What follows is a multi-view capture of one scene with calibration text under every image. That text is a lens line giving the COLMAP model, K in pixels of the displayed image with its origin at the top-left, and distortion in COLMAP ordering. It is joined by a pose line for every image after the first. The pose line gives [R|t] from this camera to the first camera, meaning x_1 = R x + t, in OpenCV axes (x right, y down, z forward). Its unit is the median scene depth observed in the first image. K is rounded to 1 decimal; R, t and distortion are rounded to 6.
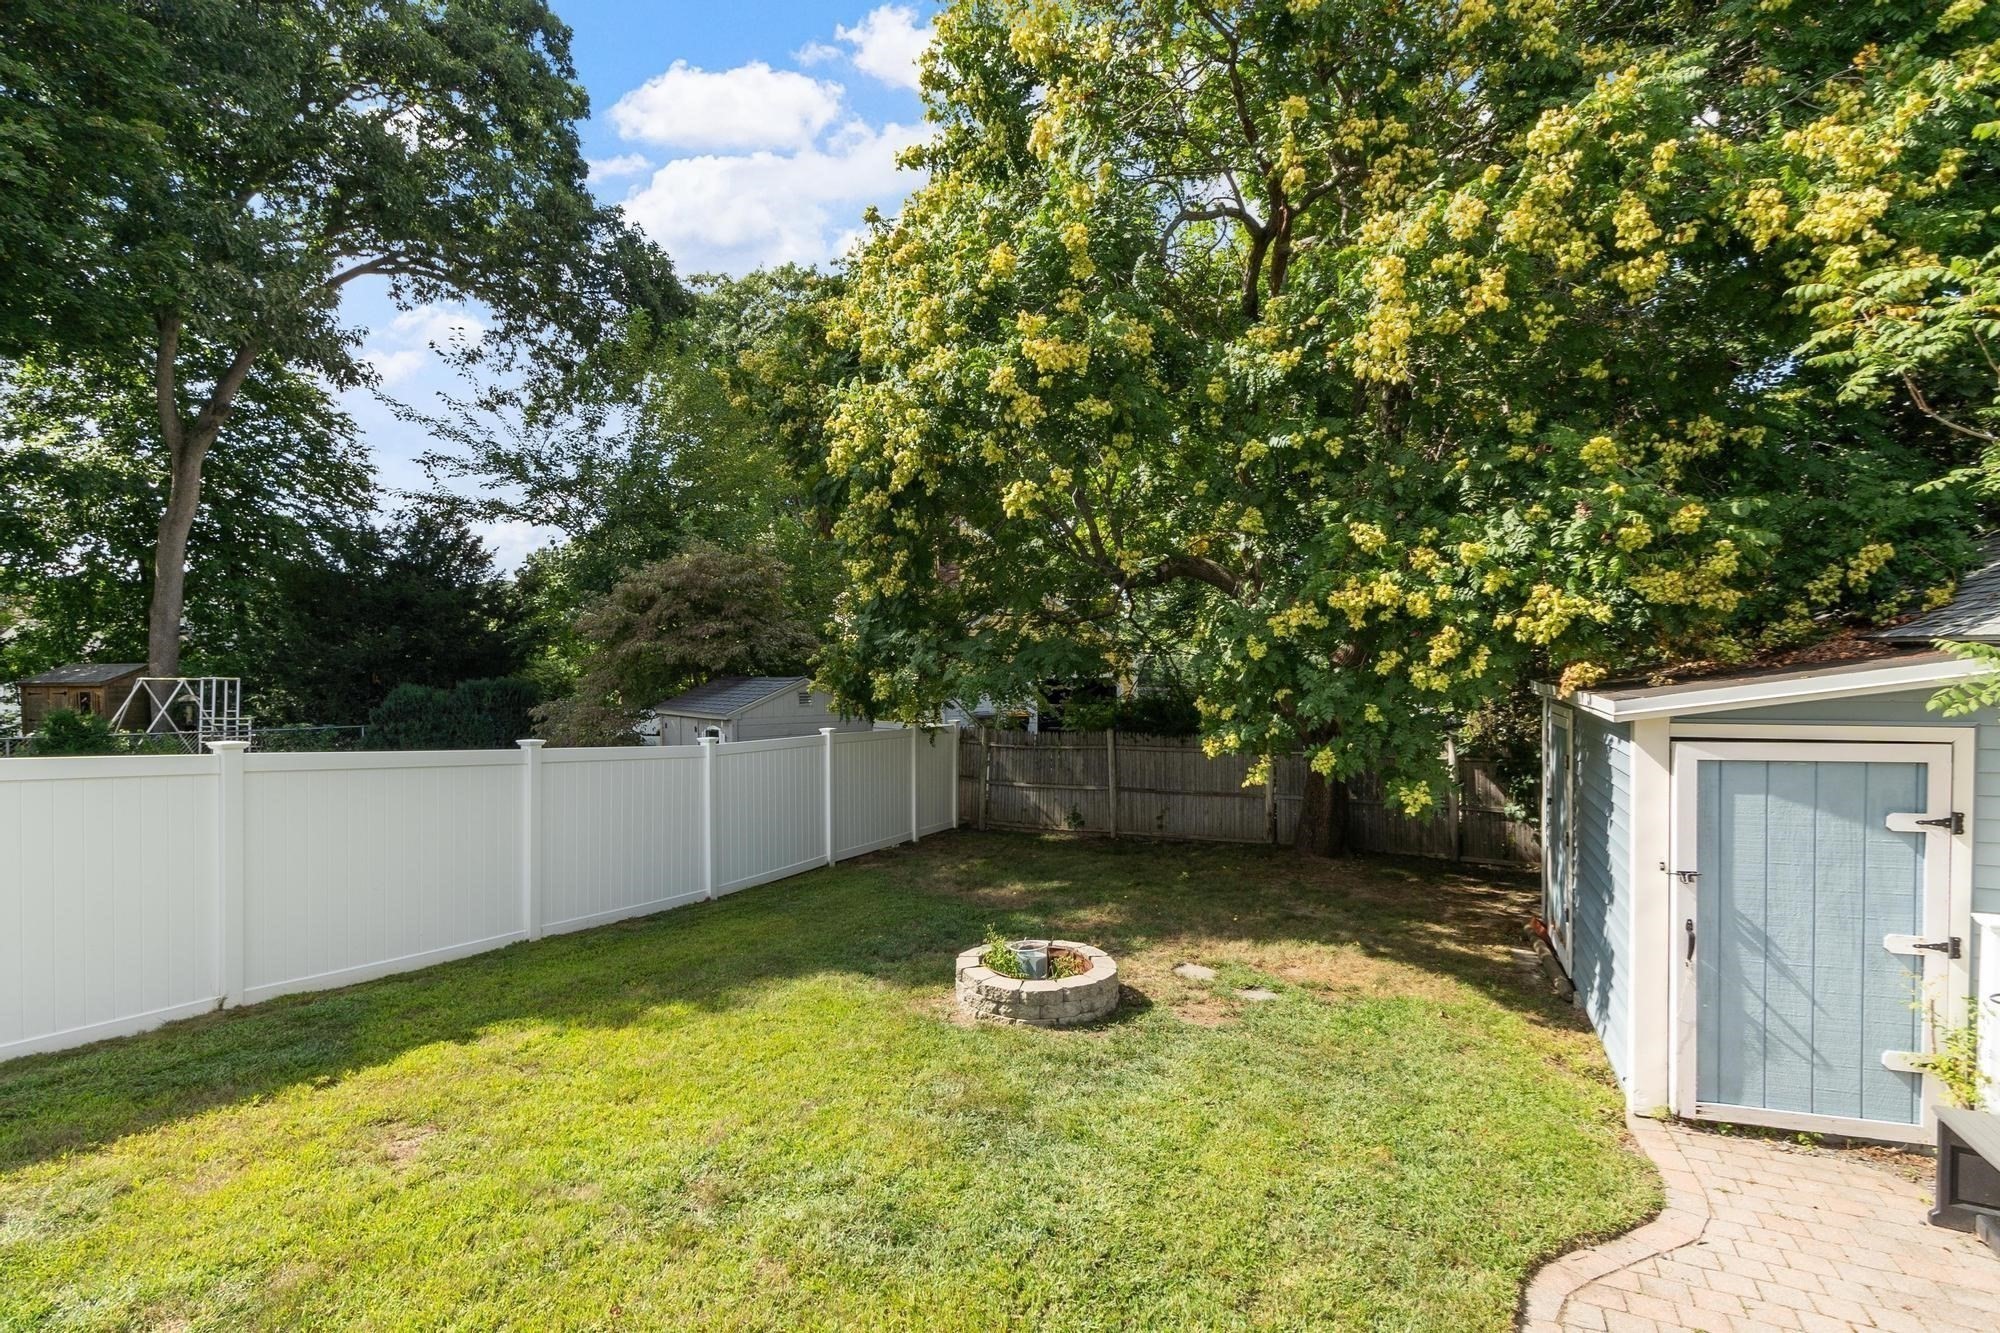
lens RADIAL K [[941.9, 0, 1001.8], [0, 941.9, 679.1], [0, 0, 1]] dist [0.042796, -0.021921]
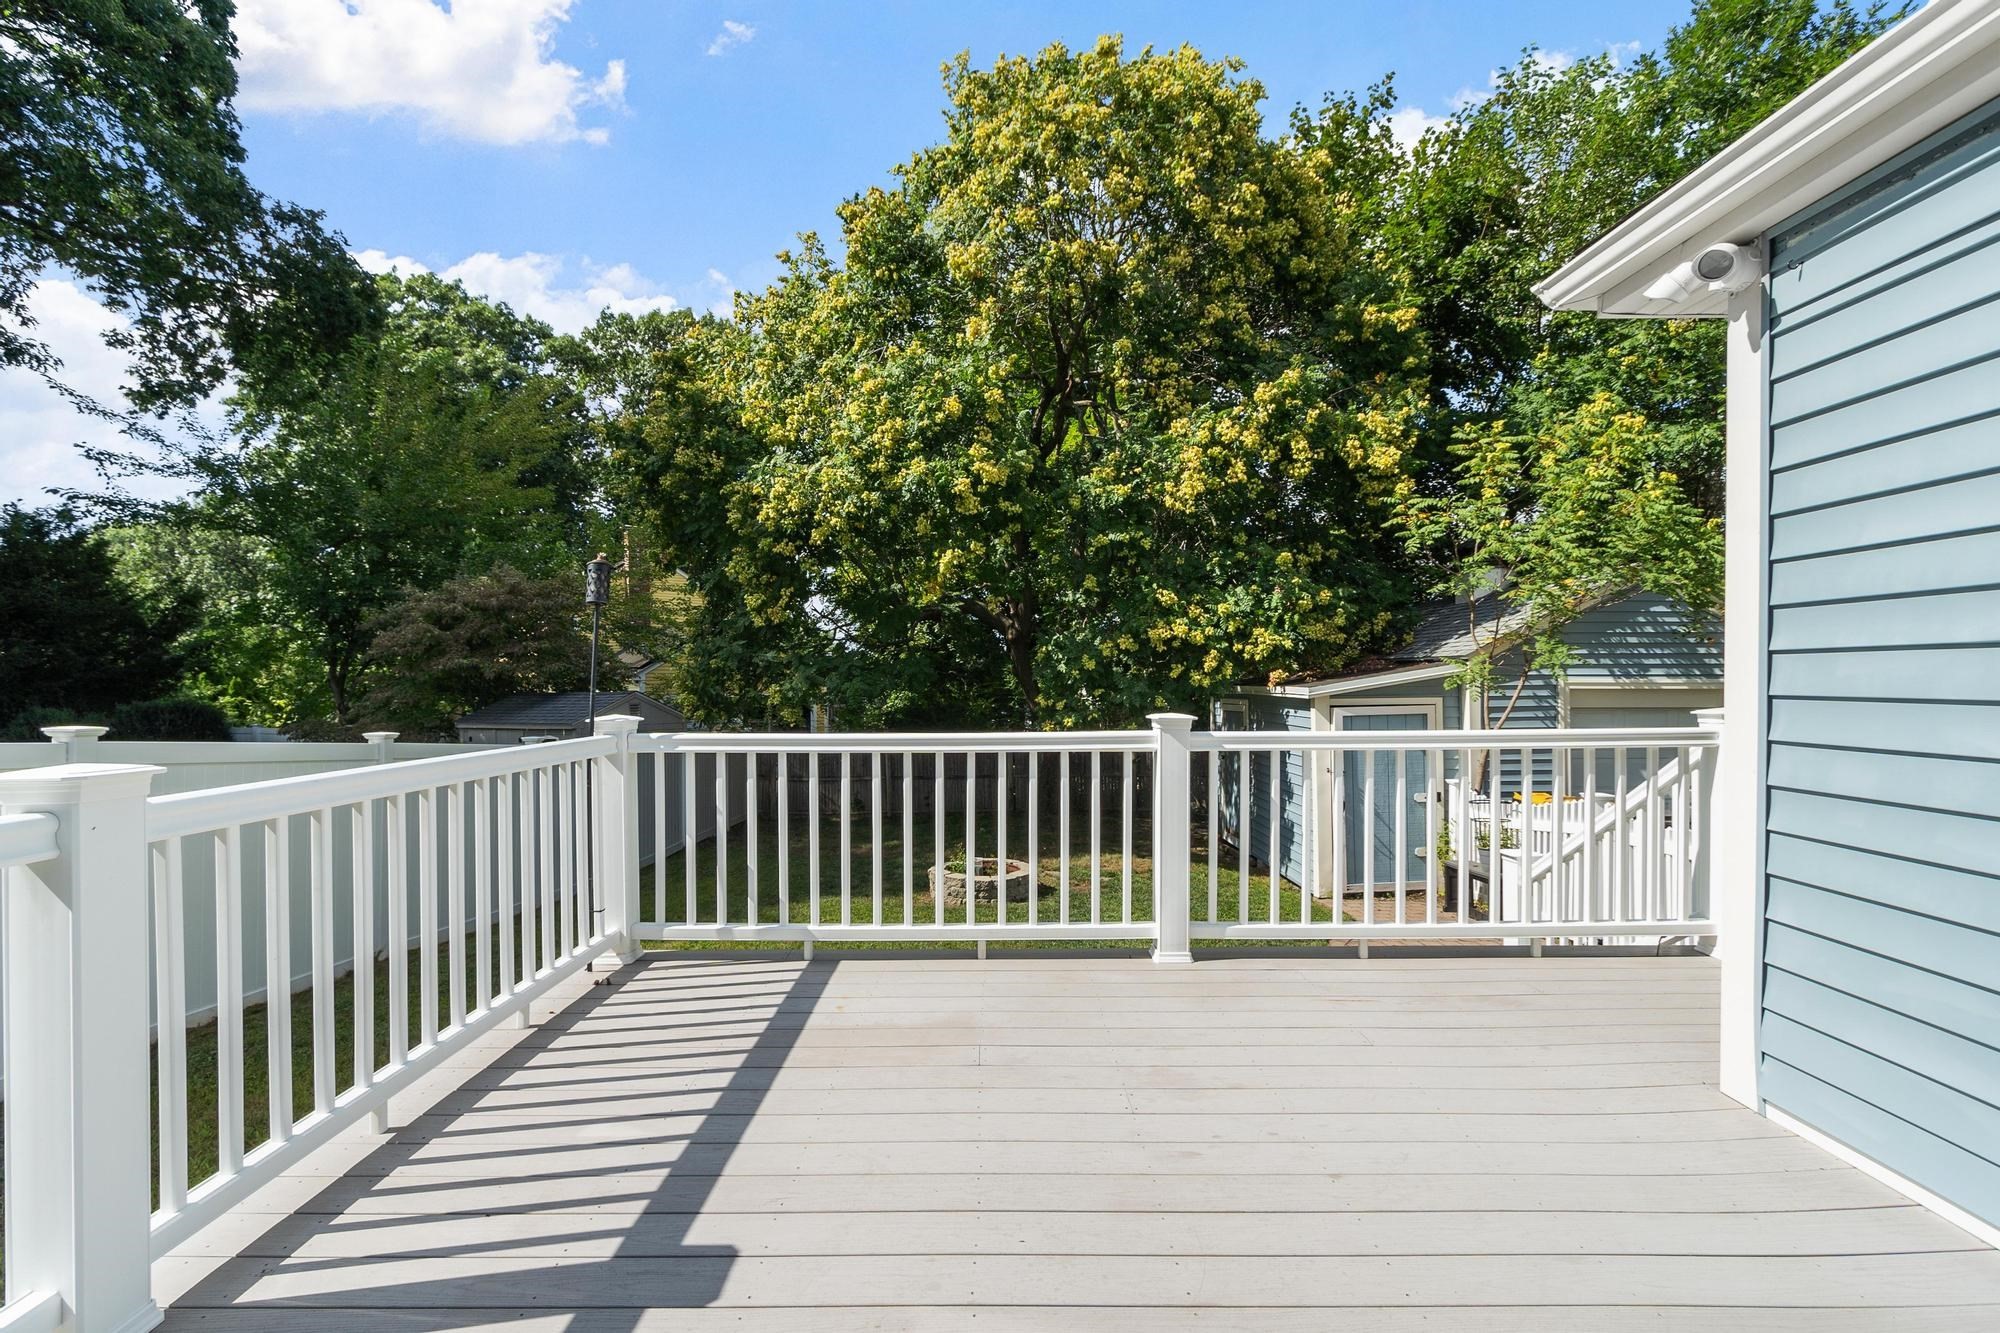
lens RADIAL K [[867.5, 0, 997.6], [0, 867.5, 673.3], [0, 0, 1]] dist [0.021170, 0.000098]
pose [[0.913301, 0.003834, 0.407267, -0.554918], [0.010964, 0.999362, -0.033996, 0.038601], [-0.407137, 0.035514, 0.912676, -0.317892]]
